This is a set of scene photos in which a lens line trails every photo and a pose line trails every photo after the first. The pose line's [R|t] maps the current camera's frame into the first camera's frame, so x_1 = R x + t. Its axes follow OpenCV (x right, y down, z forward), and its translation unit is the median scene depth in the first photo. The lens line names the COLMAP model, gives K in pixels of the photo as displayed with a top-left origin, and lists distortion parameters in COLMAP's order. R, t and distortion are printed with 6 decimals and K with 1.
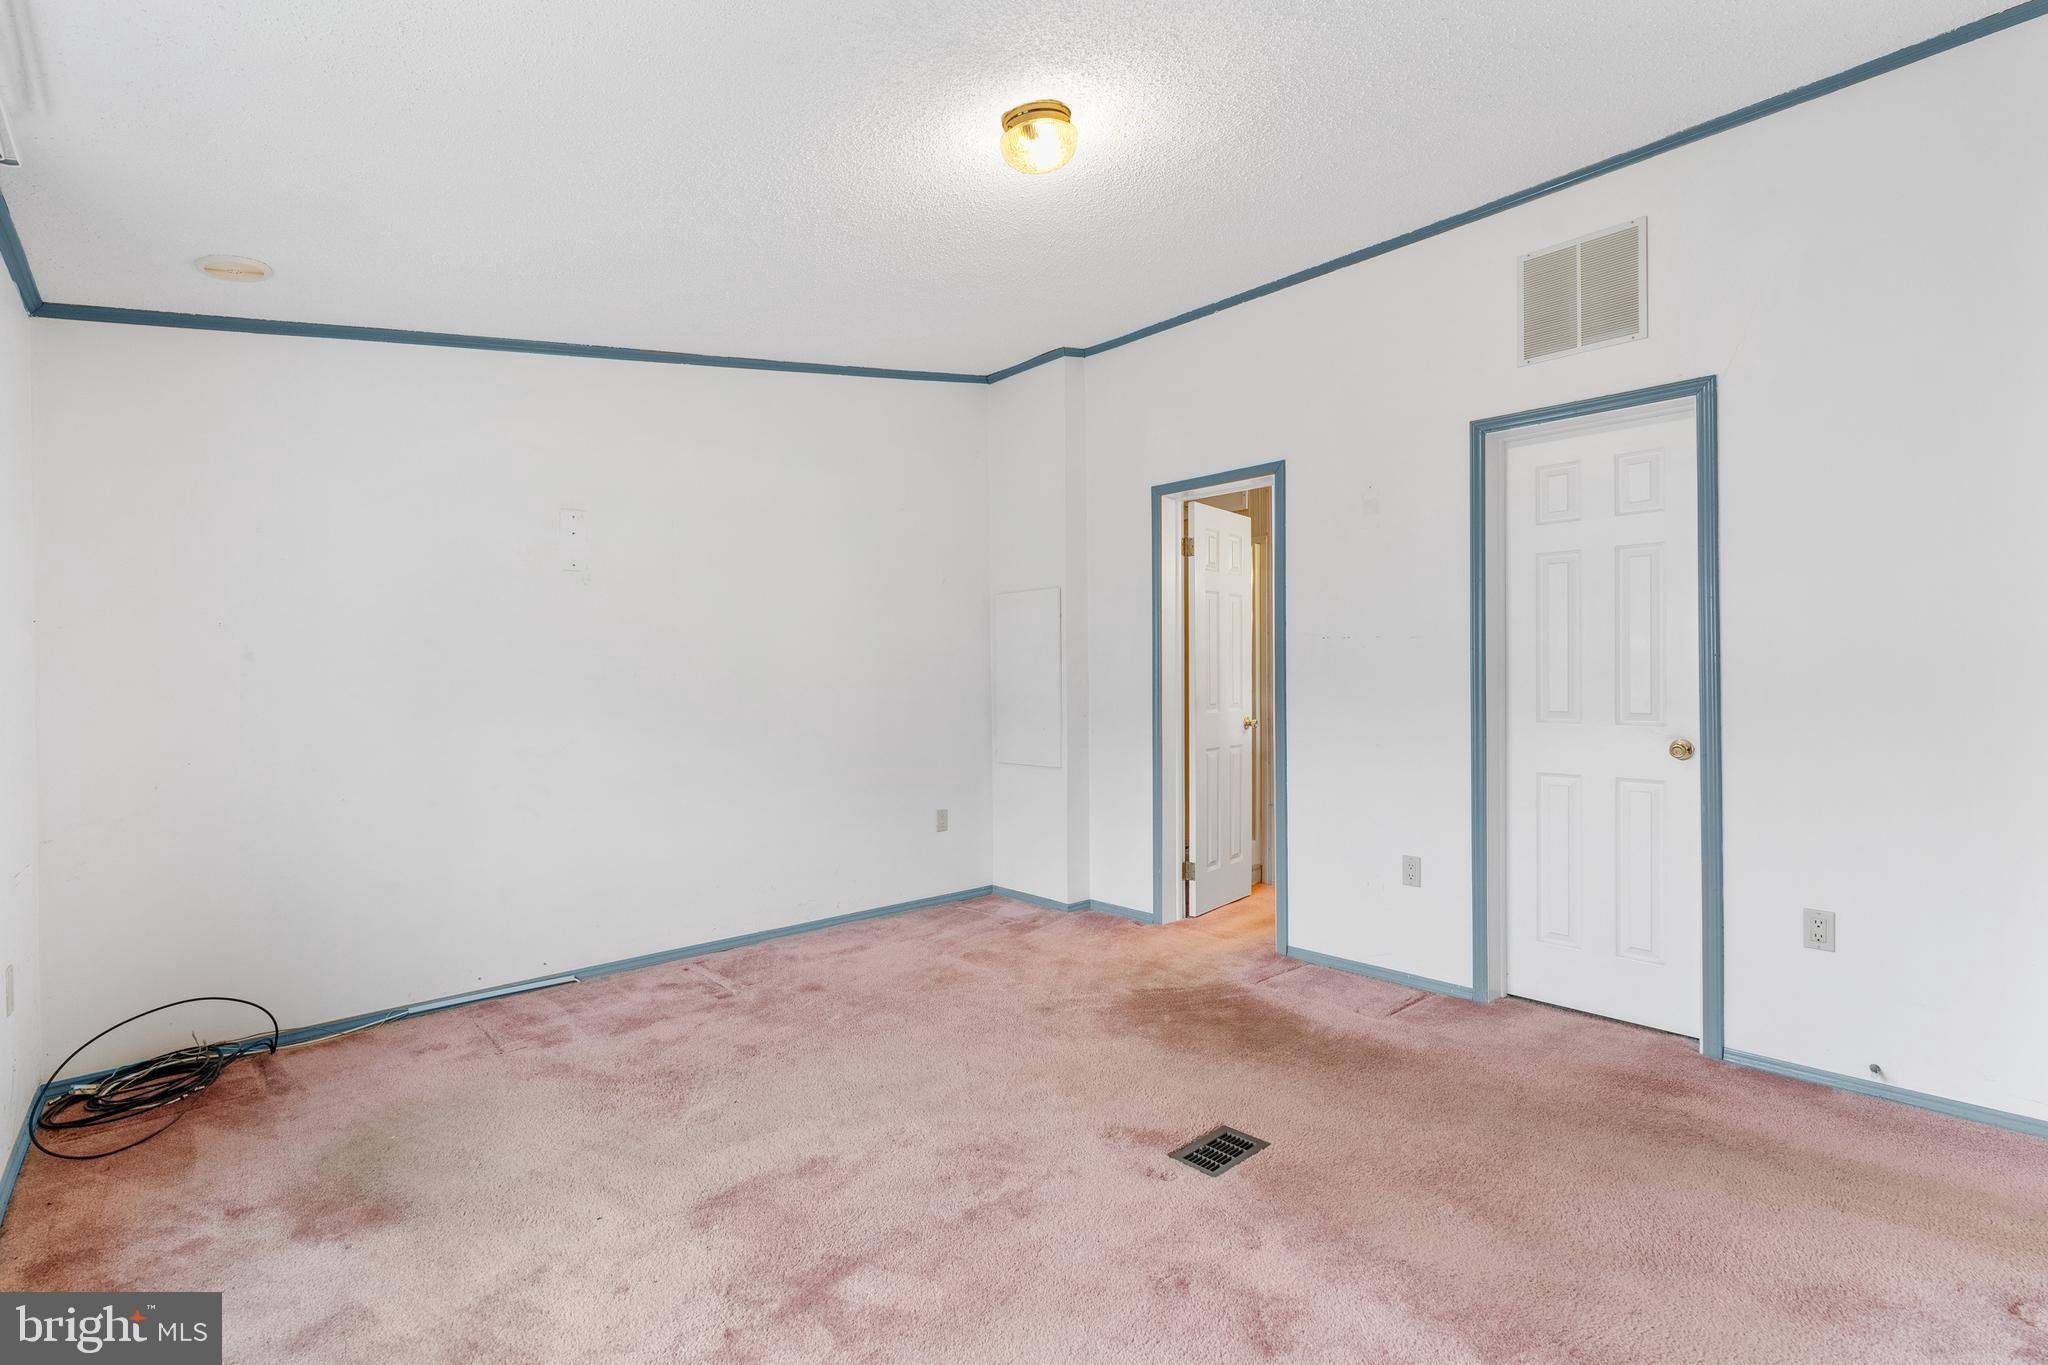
lens RADIAL K [[922.8, 0, 1007.0], [0, 922.8, 684.5], [0, 0, 1]] dist [-0.008838, 0.001276]
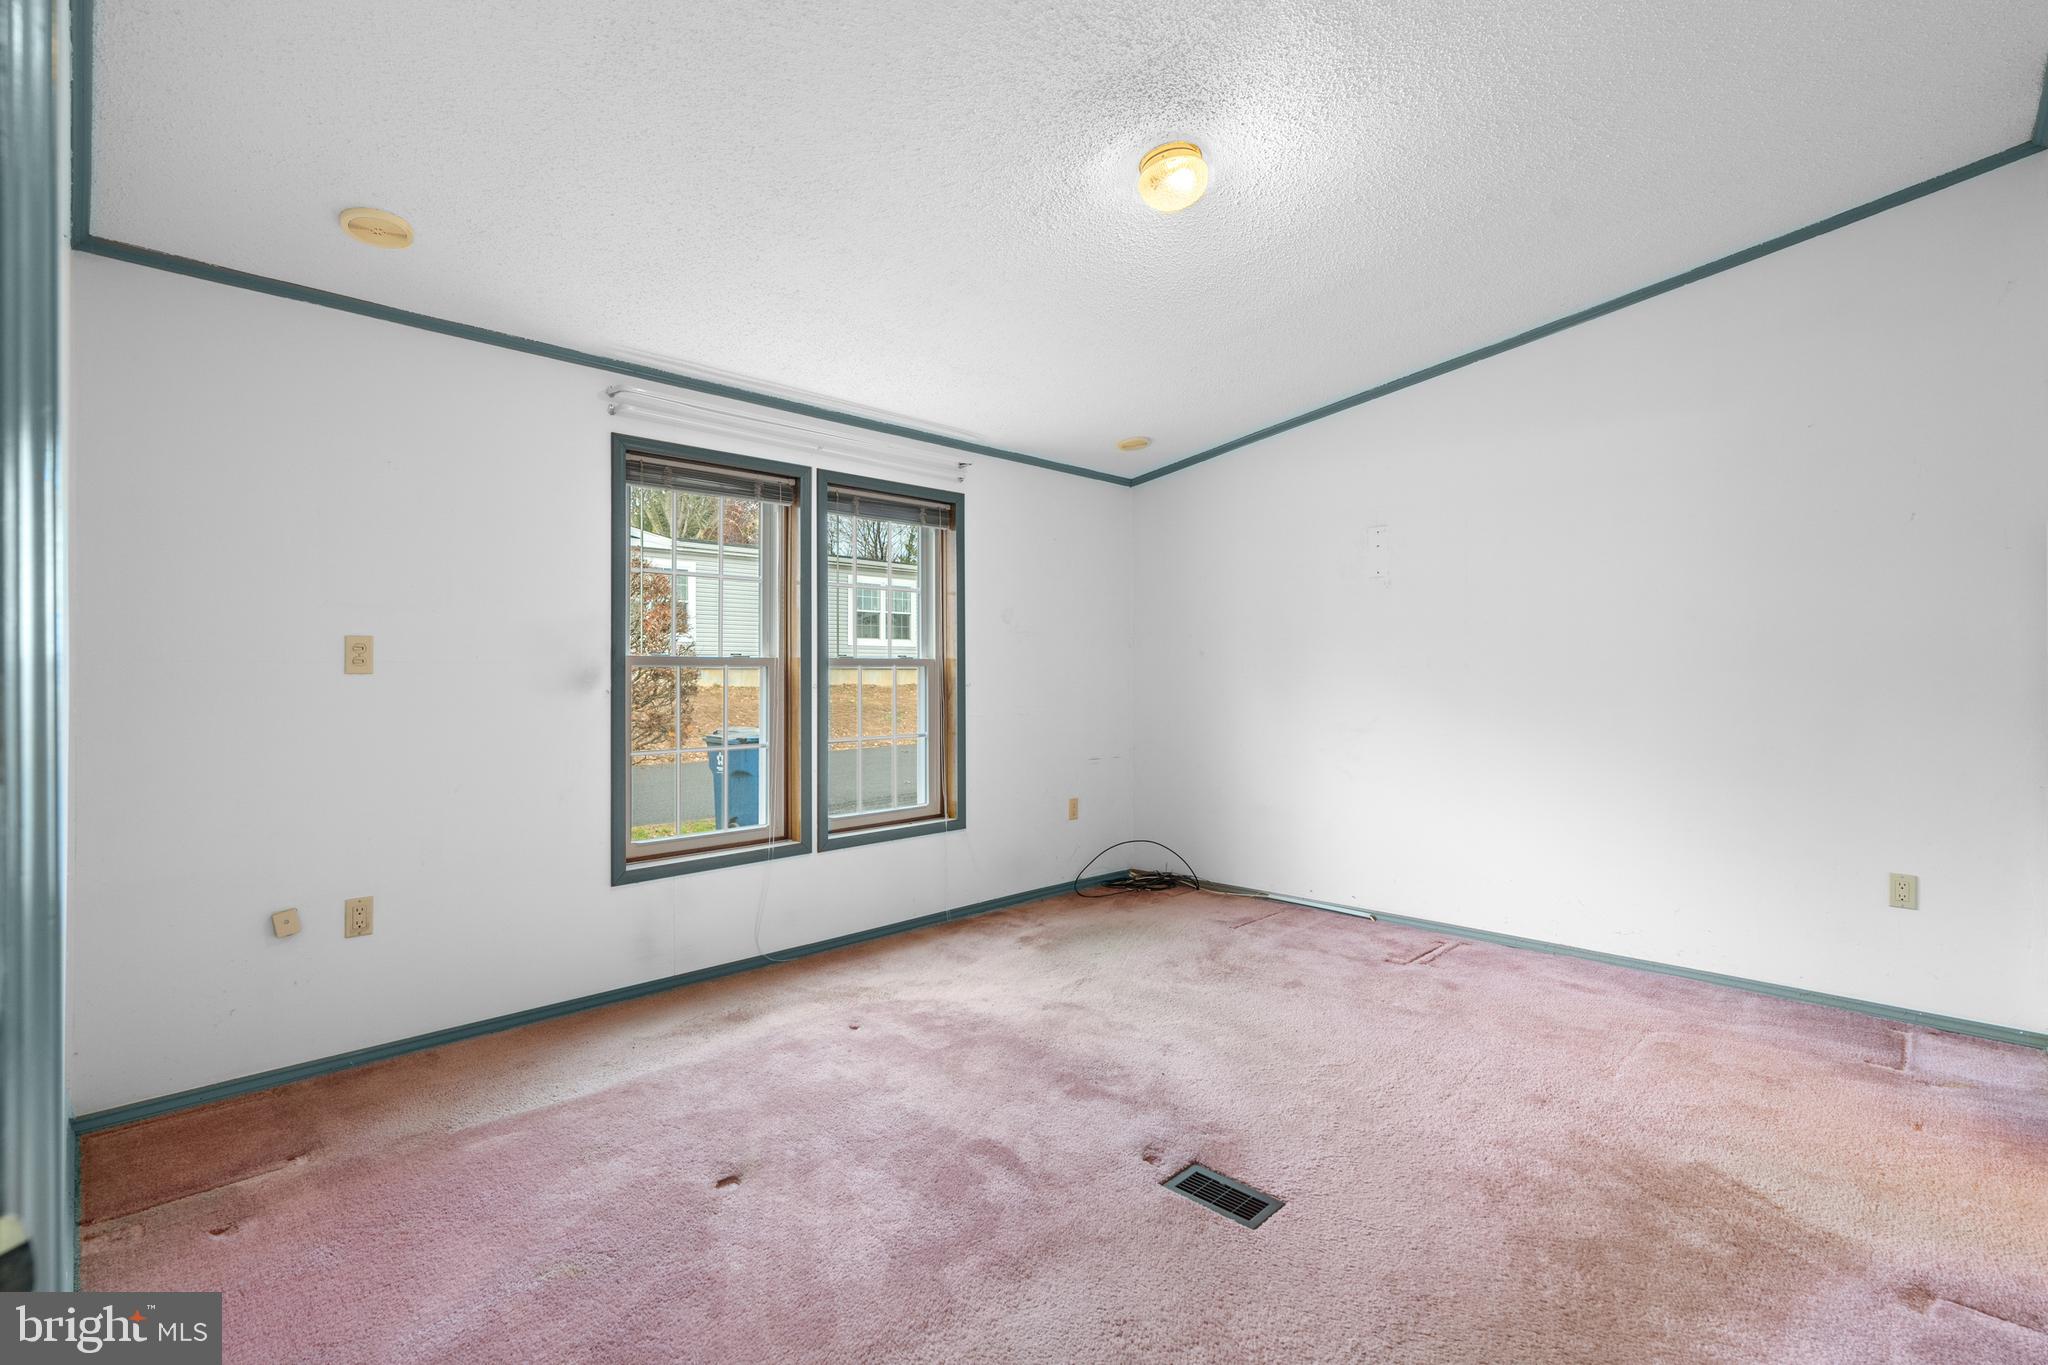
lens RADIAL K [[922.8, 0, 1032.6], [0, 922.8, 693.8], [0, 0, 1]] dist [-0.008838, 0.001276]
pose [[0.059737, 0.027154, -0.997845, 0.803694], [-0.008594, 0.999607, 0.026688, -0.001144], [0.998177, 0.006981, 0.059947, 0.556535]]
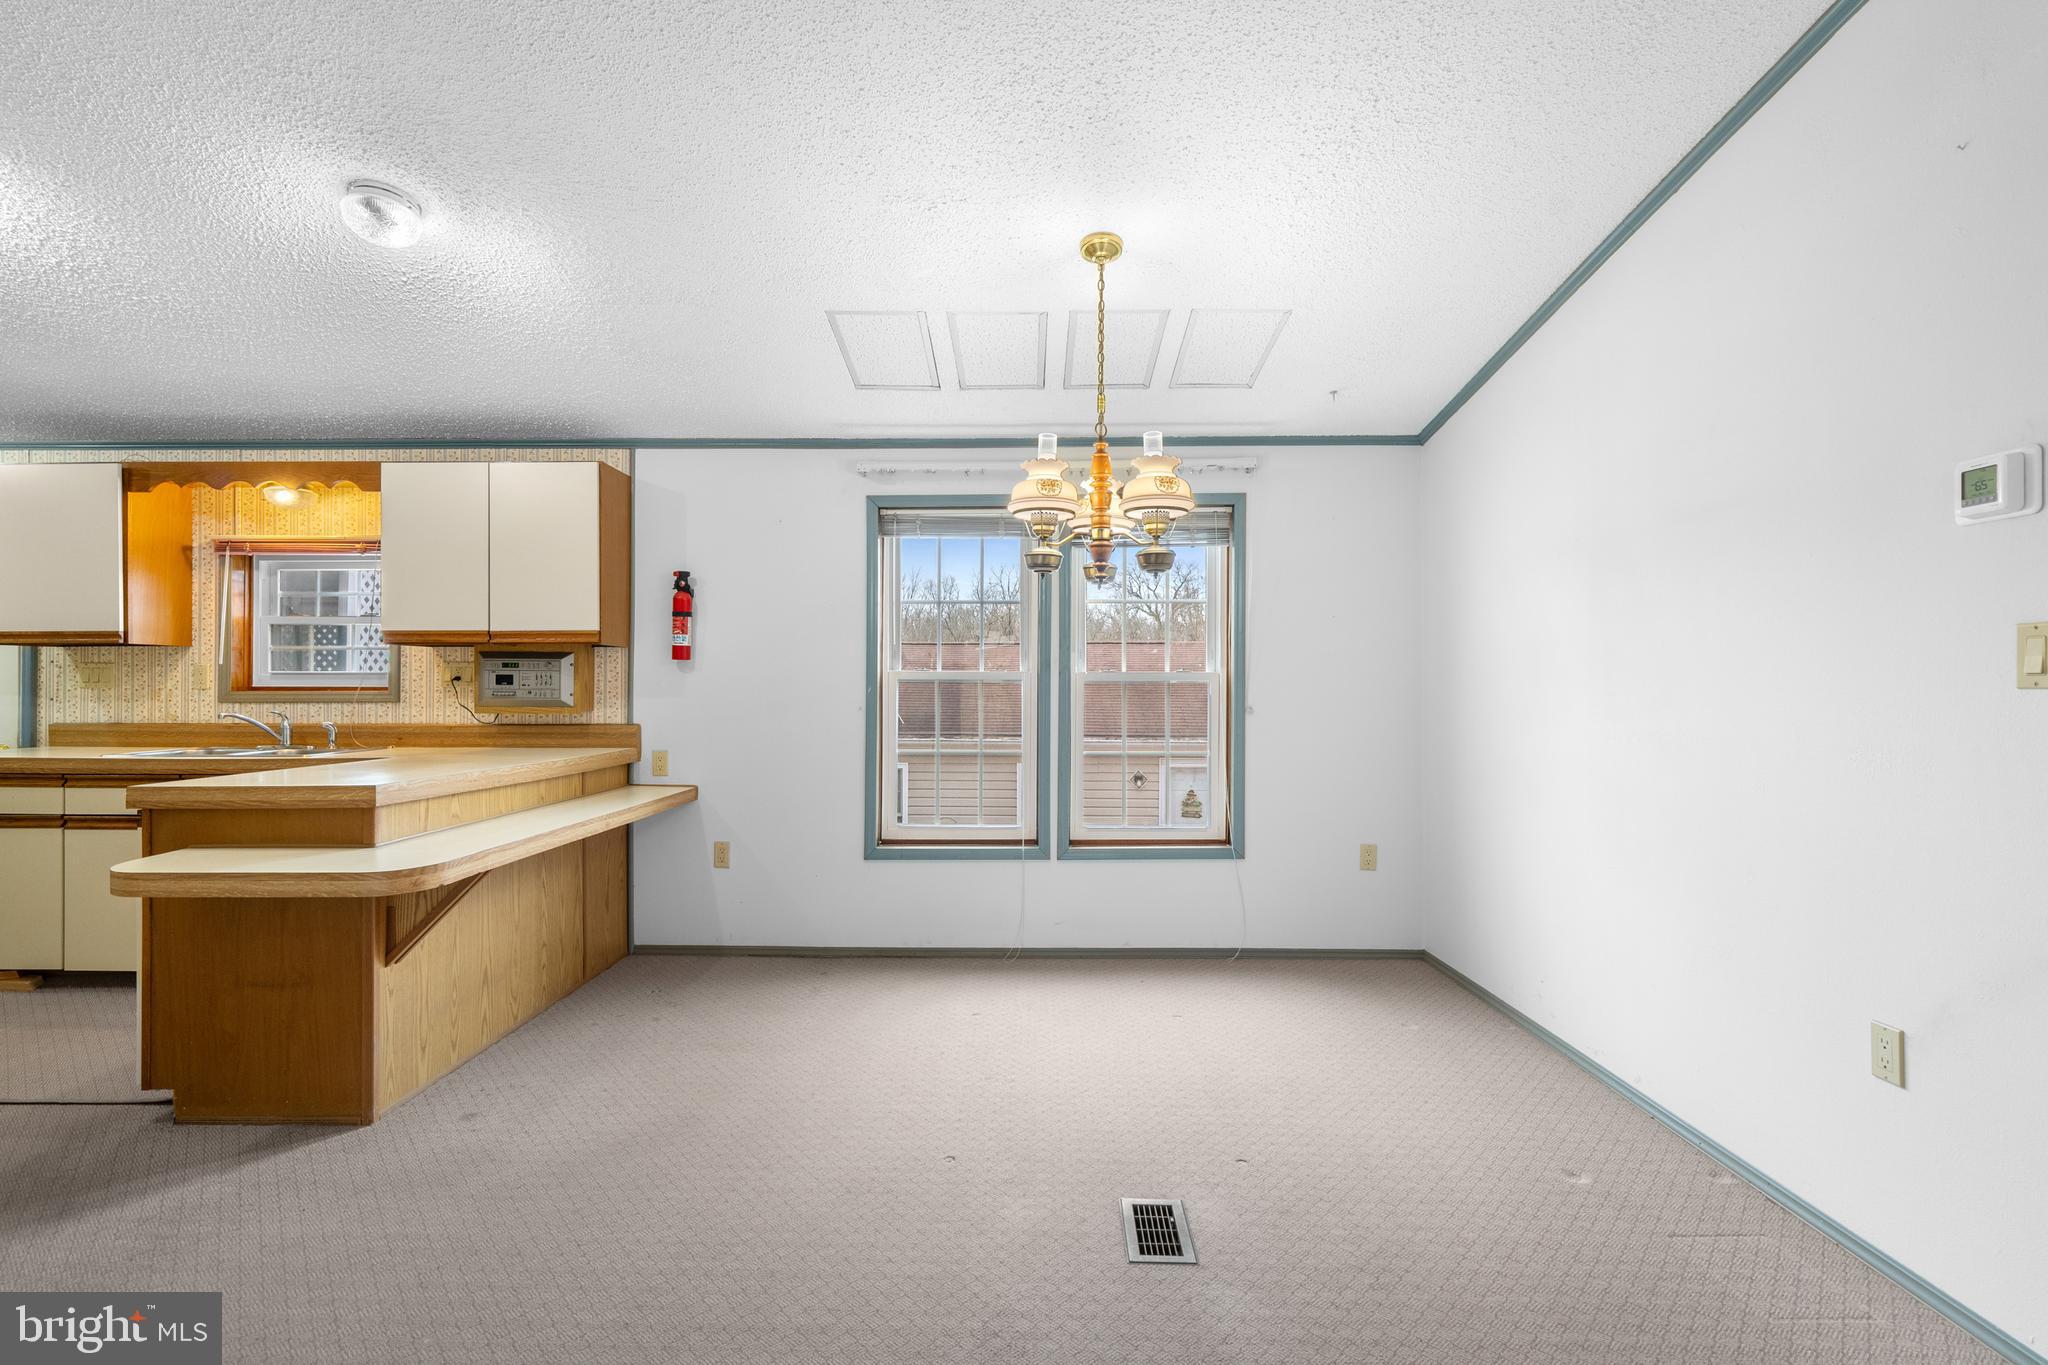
lens RADIAL K [[922.8, 0, 1018.2], [0, 922.8, 684.3], [0, 0, 1]] dist [-0.008838, 0.001276]
pose [[-0.685095, 0.000444, -0.728453, 0.386193], [-0.003607, 0.999985, 0.004002, -0.007181], [0.728445, 0.005370, -0.685084, 1.561215]]
